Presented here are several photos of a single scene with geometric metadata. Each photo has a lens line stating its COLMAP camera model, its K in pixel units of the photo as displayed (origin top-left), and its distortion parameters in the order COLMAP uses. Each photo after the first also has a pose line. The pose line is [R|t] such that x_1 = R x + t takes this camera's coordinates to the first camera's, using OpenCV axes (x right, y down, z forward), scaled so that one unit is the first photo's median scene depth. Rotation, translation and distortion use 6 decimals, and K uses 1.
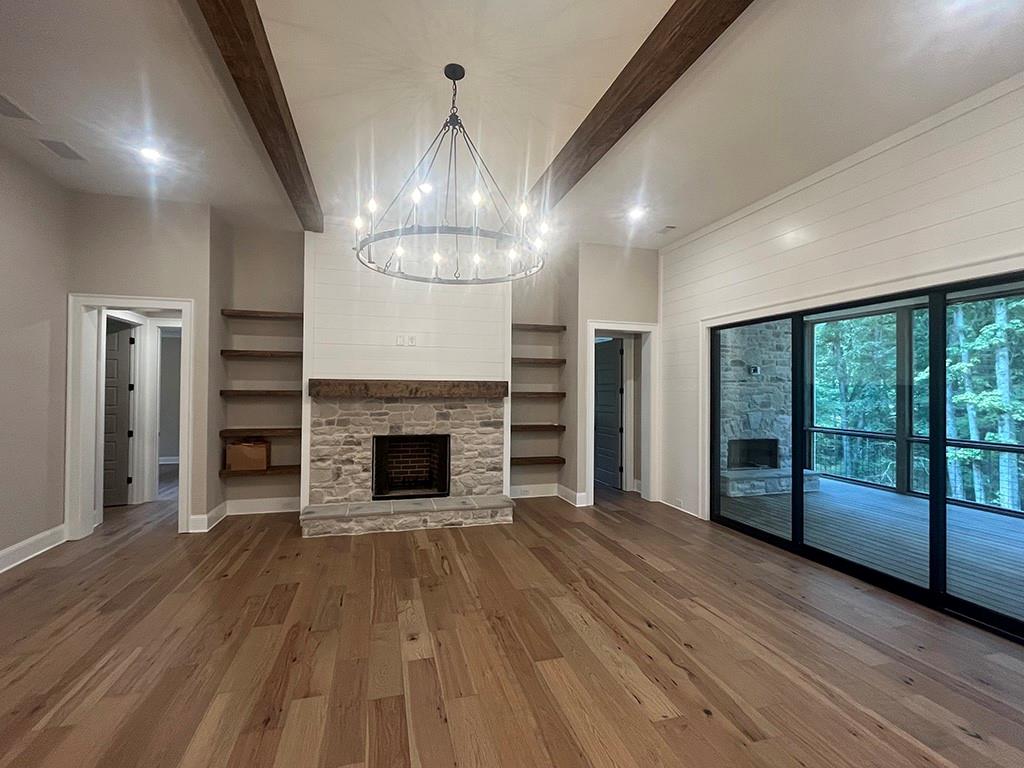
lens RADIAL K [[465.6, 0, 508.1], [0, 465.6, 383.5], [0, 0, 1]] dist [-0.002016, 0.000304]
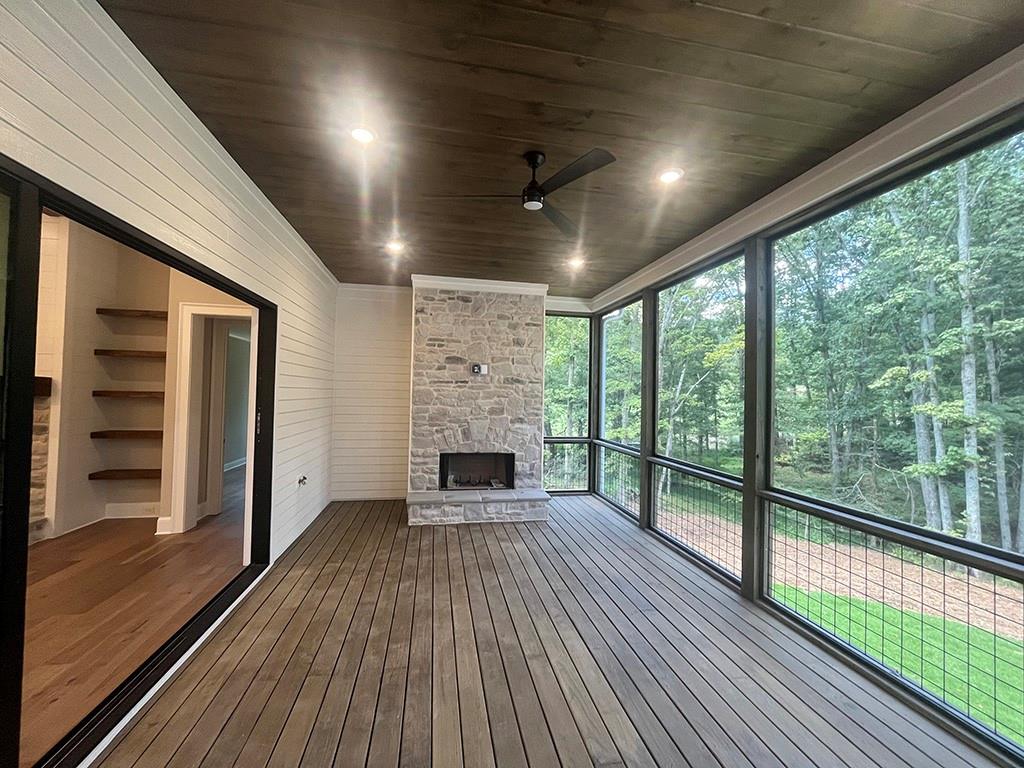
lens RADIAL K [[412.2, 0, 509.3], [0, 412.2, 383.4], [0, 0, 1]] dist [-0.001438, 0.000394]
pose [[0.995175, 0.008692, -0.097726, 0.651793], [-0.010311, 0.999818, -0.016071, 0.007842], [0.097568, 0.017001, 0.995084, 0.277716]]
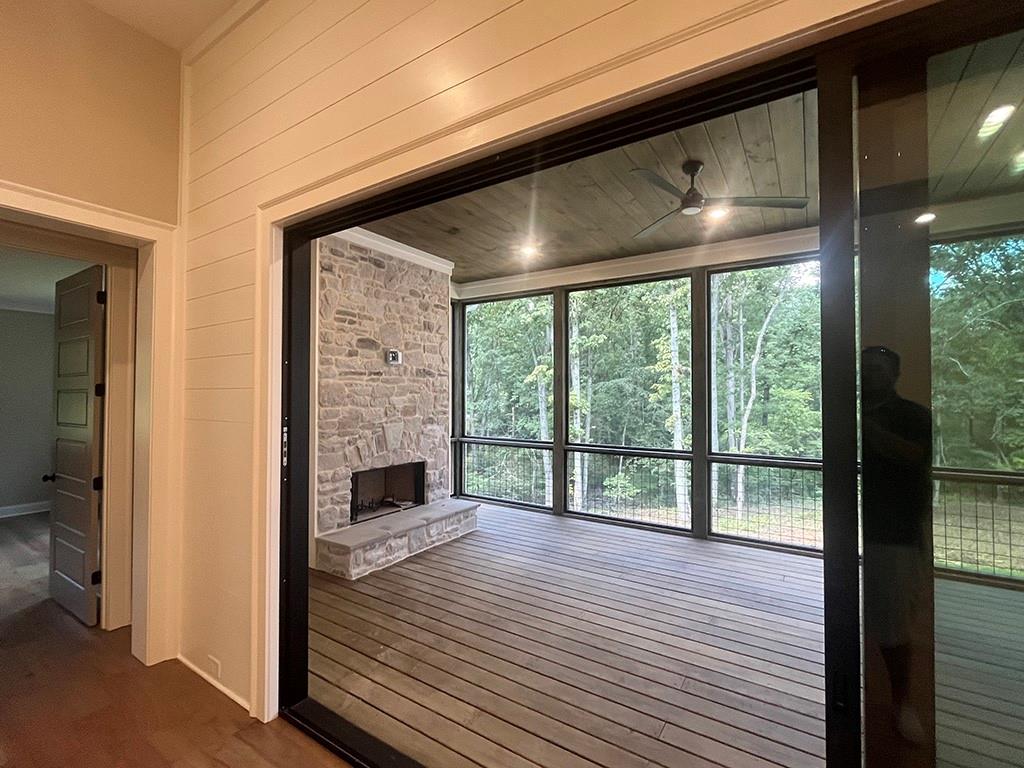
lens RADIAL K [[465.6, 0, 510.2], [0, 465.6, 382.8], [0, 0, 1]] dist [-0.002016, 0.000304]
pose [[0.753890, 0.007607, 0.656957, 0.230781], [-0.002198, 0.999957, -0.009056, 0.011868], [-0.656997, 0.005383, 0.753874, 0.414436]]
